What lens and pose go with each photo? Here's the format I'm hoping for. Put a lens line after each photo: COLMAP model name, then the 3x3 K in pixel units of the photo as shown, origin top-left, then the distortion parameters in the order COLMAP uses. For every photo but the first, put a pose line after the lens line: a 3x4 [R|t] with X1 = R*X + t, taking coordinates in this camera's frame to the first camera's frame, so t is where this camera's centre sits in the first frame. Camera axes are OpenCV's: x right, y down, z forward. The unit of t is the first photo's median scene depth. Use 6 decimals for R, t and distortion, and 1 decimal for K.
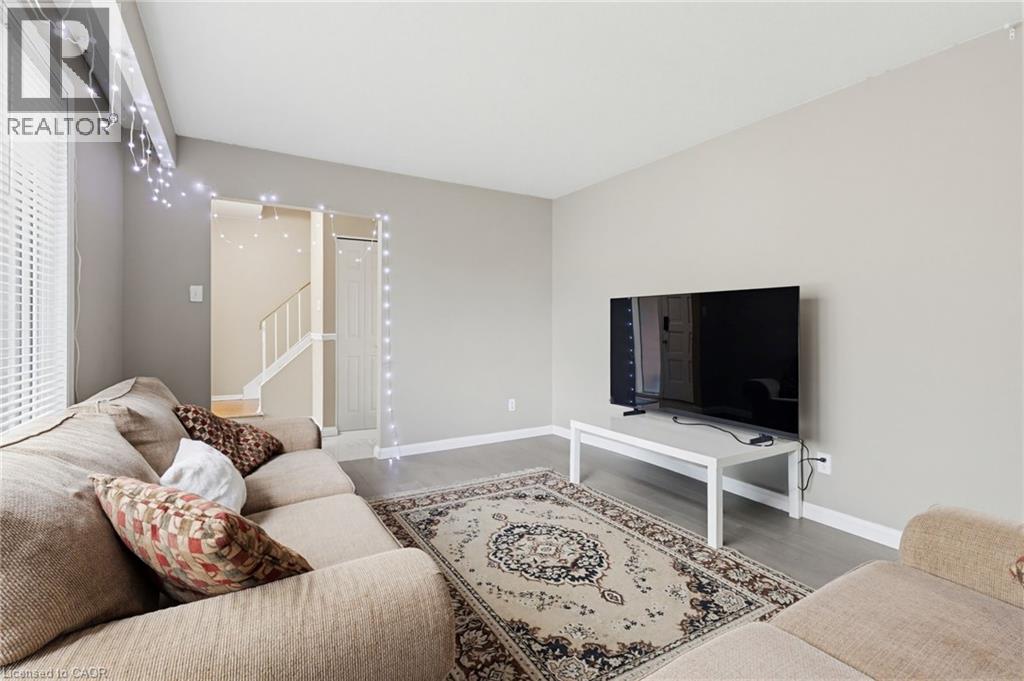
lens RADIAL K [[485.4, 0, 512.9], [0, 485.4, 322.5], [0, 0, 1]] dist [-0.000163, -0.000176]
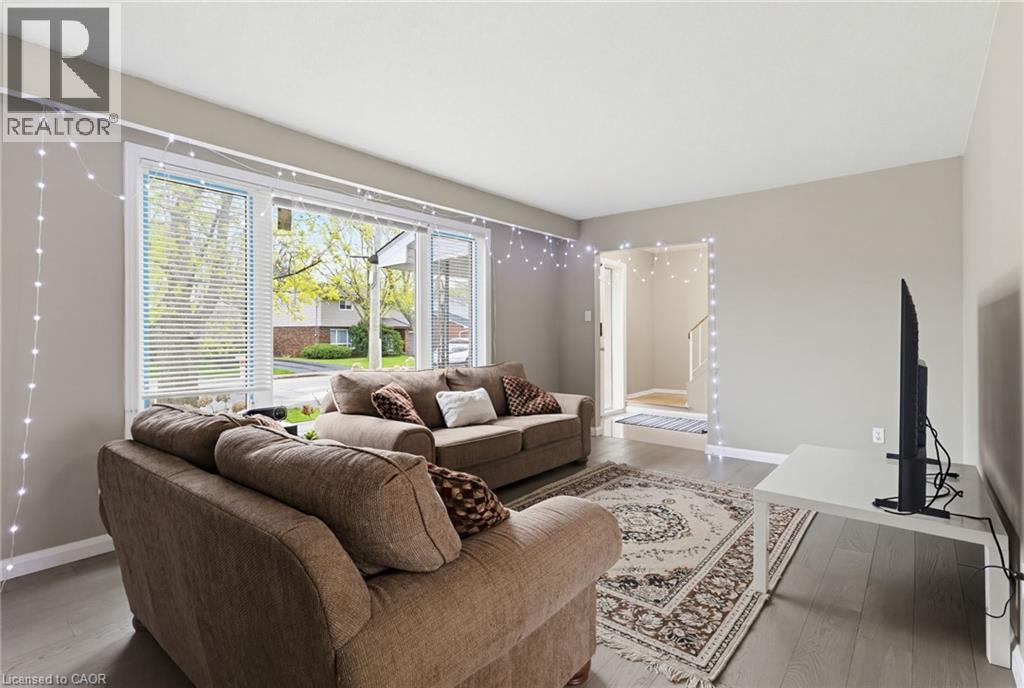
lens RADIAL K [[491.9, 0, 487.7], [0, 491.9, 334.0], [0, 0, 1]] dist [0.021356, -0.000141]
pose [[0.315740, -0.000414, -0.948846, 0.992693], [0.008009, 0.999965, 0.002229, -0.008563], [0.948812, -0.008303, 0.315733, 0.220654]]
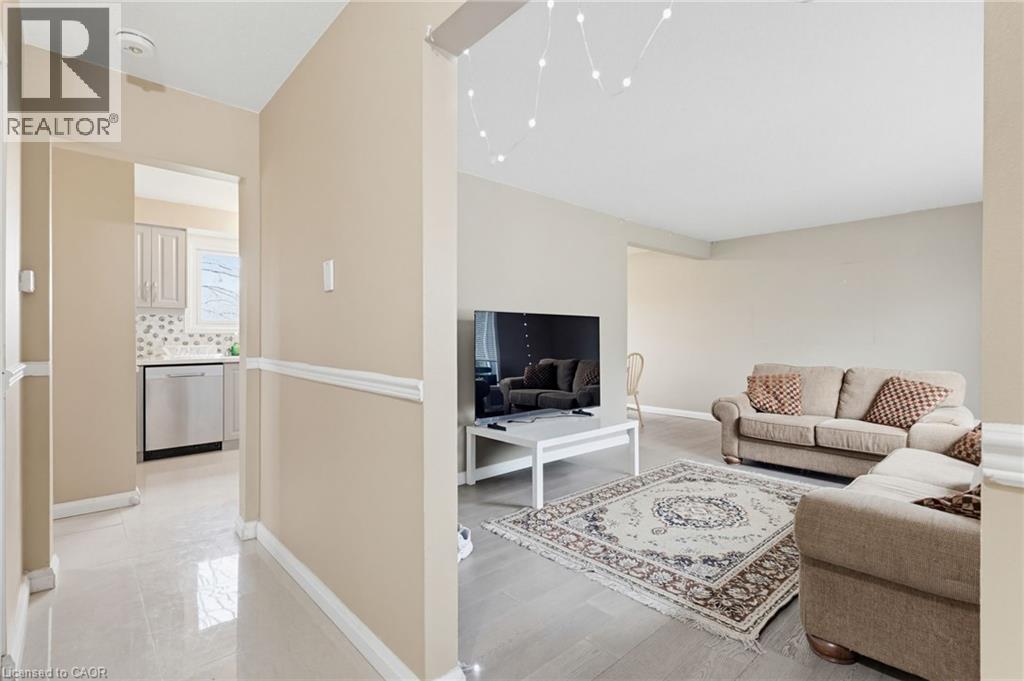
lens RADIAL K [[485.4, 0, 513.9], [0, 485.4, 341.1], [0, 0, 1]] dist [-0.000163, -0.000176]
pose [[-0.212738, -0.000386, 0.977109, -0.967968], [-0.001518, 0.999999, 0.000064, 0.010266], [-0.977108, -0.001469, -0.212738, 1.549654]]
